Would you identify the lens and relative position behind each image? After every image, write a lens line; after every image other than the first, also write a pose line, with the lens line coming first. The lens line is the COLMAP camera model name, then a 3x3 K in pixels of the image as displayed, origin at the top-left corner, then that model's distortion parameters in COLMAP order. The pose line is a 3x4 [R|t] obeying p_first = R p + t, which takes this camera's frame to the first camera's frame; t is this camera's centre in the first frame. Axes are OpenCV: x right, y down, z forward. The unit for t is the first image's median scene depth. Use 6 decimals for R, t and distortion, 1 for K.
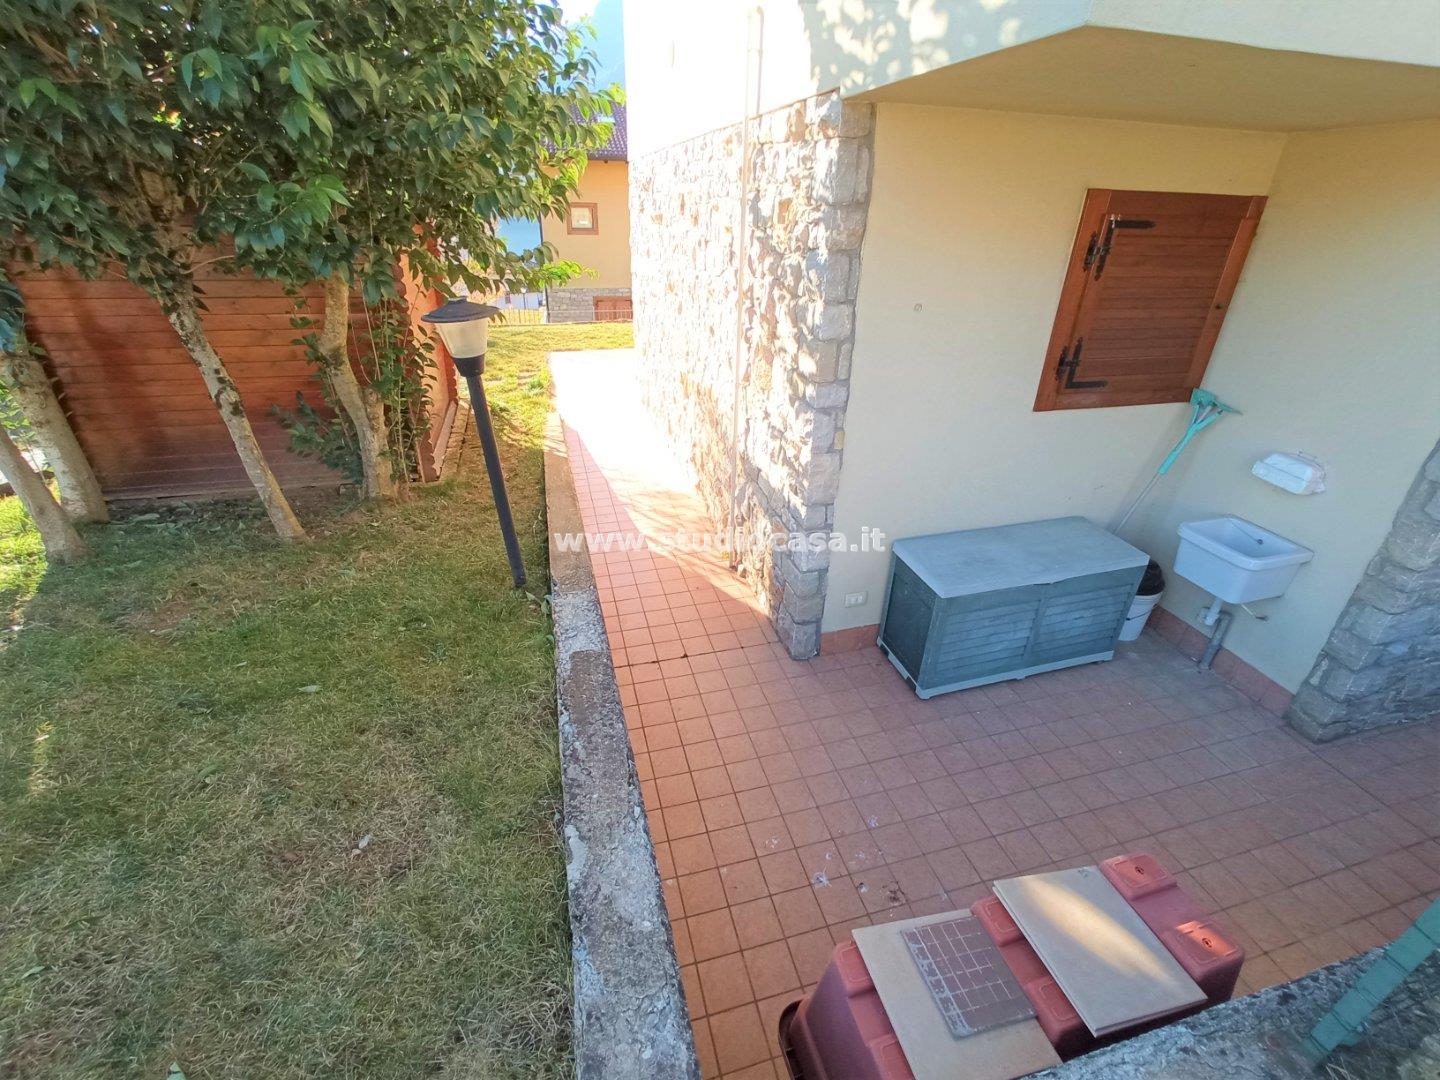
lens RADIAL K [[635.2, 0, 730.6], [0, 635.2, 525.6], [0, 0, 1]] dist [-0.025251, 0.010039]
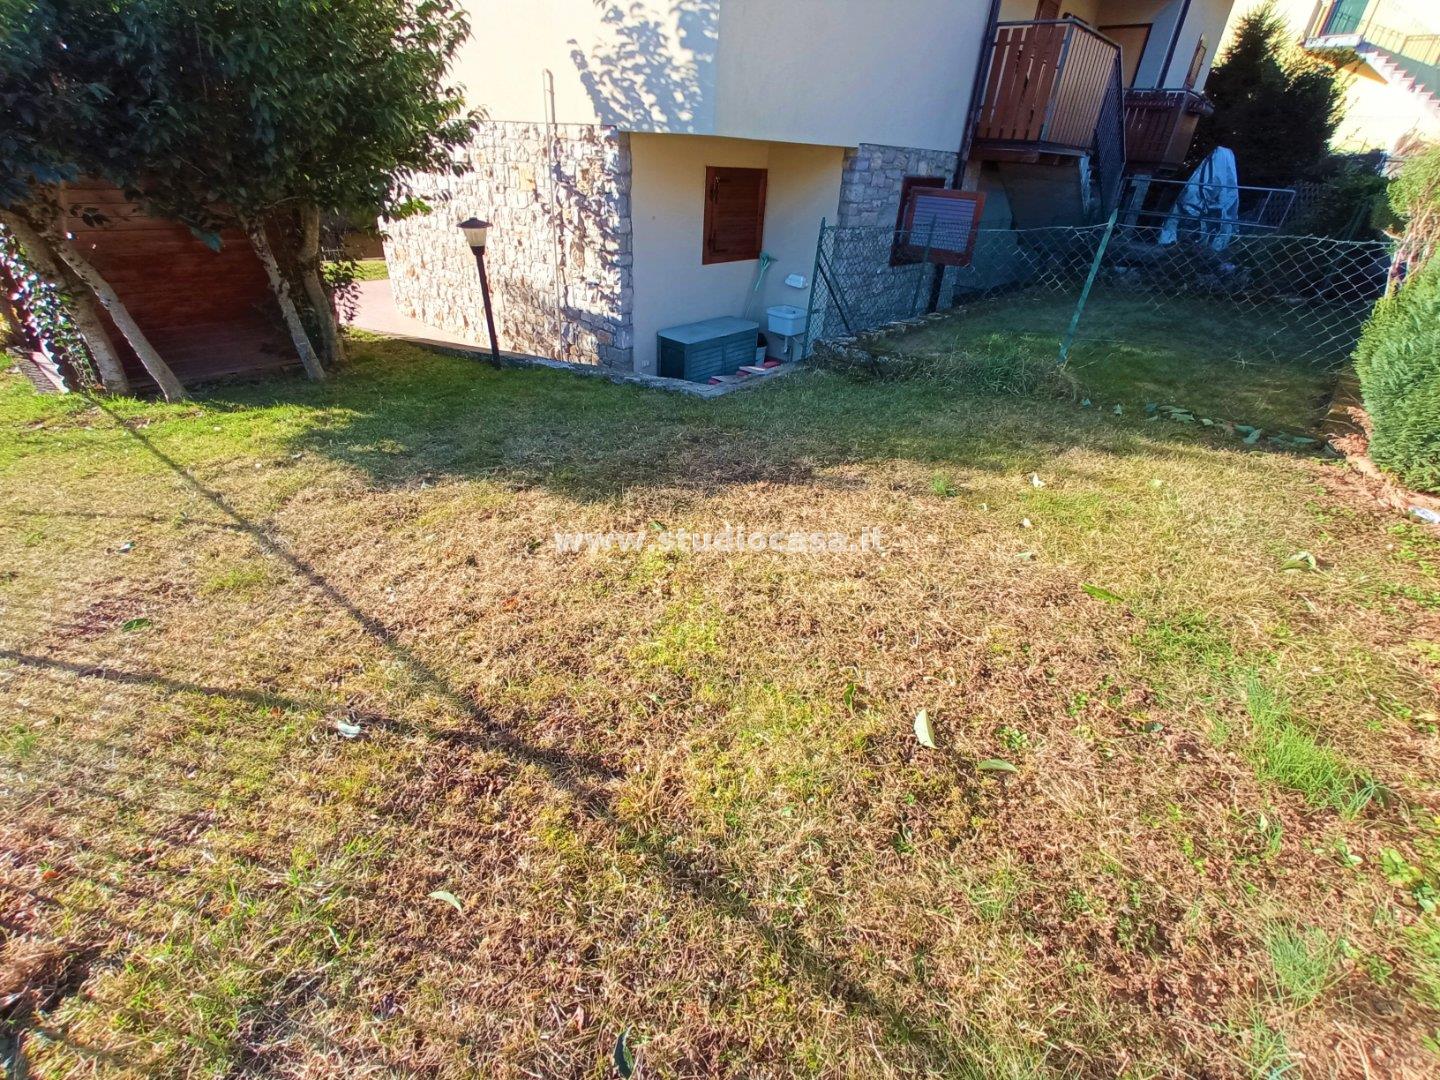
lens RADIAL K [[635.2, 0, 717.4], [0, 635.2, 519.2], [0, 0, 1]] dist [-0.025251, 0.010039]
pose [[0.852089, -0.245998, 0.461983, -0.760529], [0.211949, 0.969231, 0.125177, 0.437405], [-0.478562, -0.008745, 0.878010, -1.040358]]
